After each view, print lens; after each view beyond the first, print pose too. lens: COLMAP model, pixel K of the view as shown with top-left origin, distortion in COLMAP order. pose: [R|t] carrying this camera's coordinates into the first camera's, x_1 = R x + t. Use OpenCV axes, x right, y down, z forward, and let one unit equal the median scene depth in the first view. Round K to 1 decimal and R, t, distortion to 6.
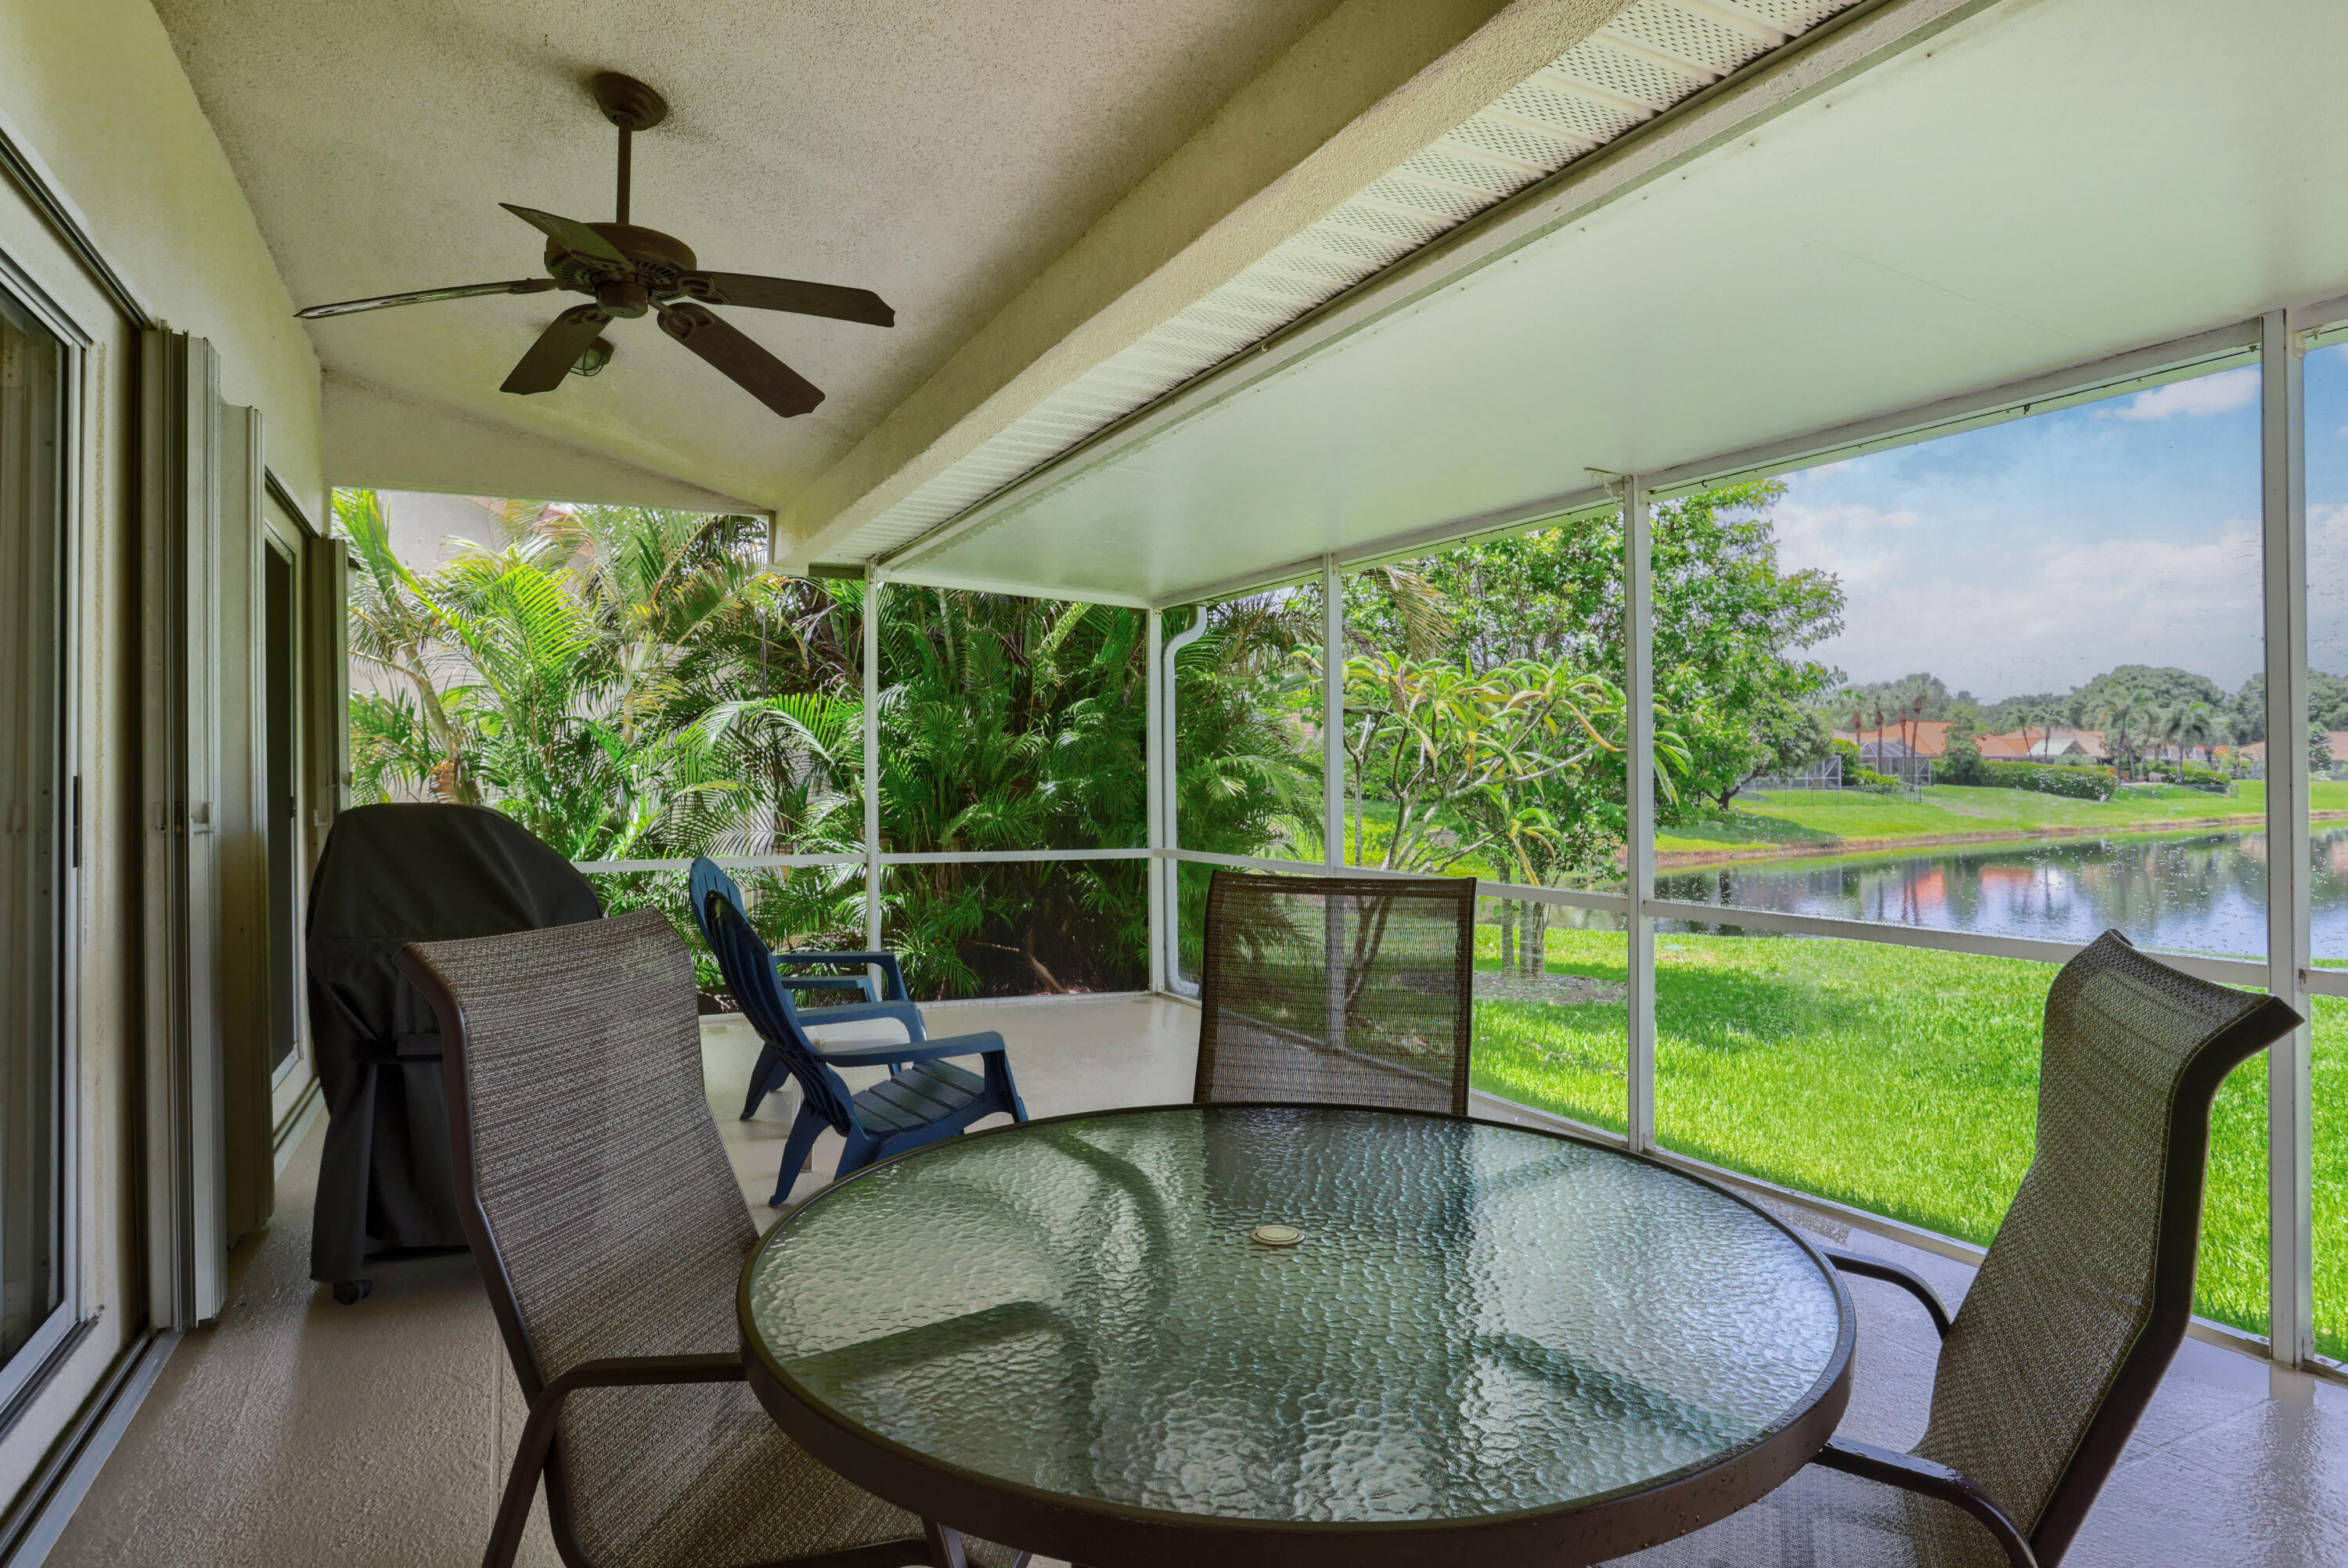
lens RADIAL K [[1293.6, 0, 1178.0], [0, 1293.6, 771.6], [0, 0, 1]] dist [0.006541, -0.000215]
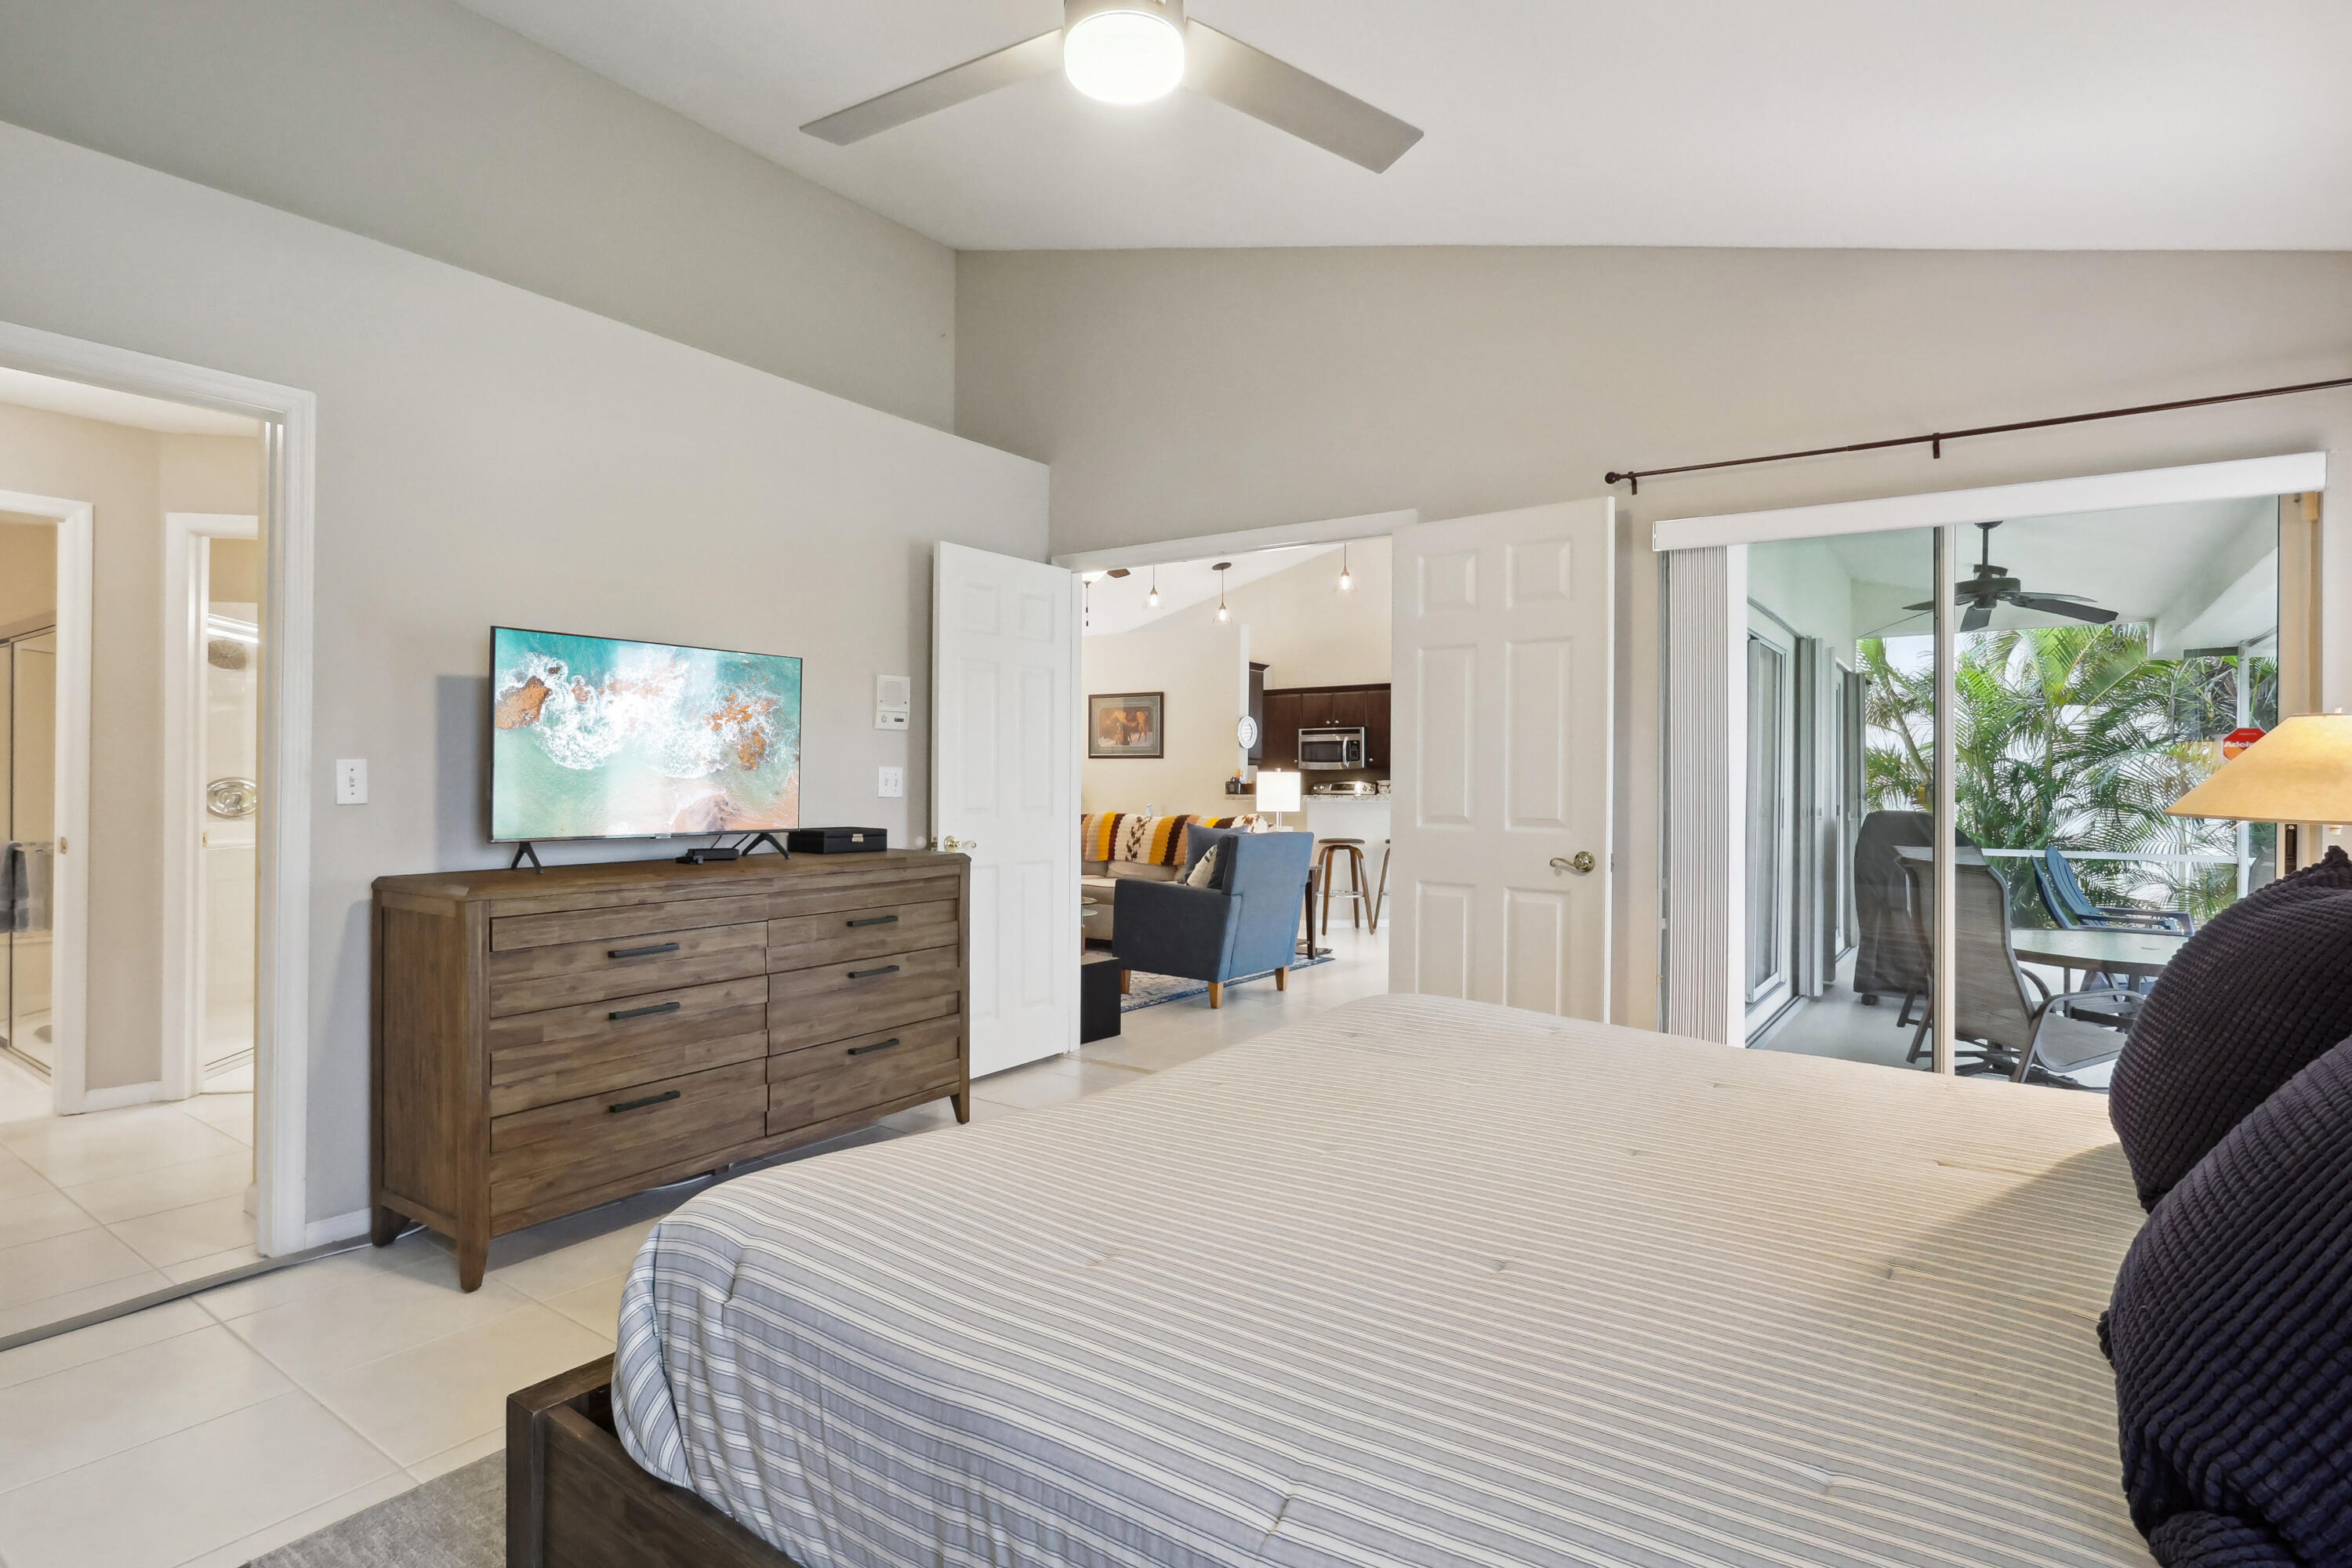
lens RADIAL K [[1184.8, 0, 1176.7], [0, 1184.8, 771.5], [0, 0, 1]] dist [-0.001118, 0.000104]
pose [[0.465473, 0.001882, -0.885060, 0.850358], [-0.012745, 0.999908, -0.004576, -0.023766], [0.884971, 0.013410, 0.465454, -1.394031]]
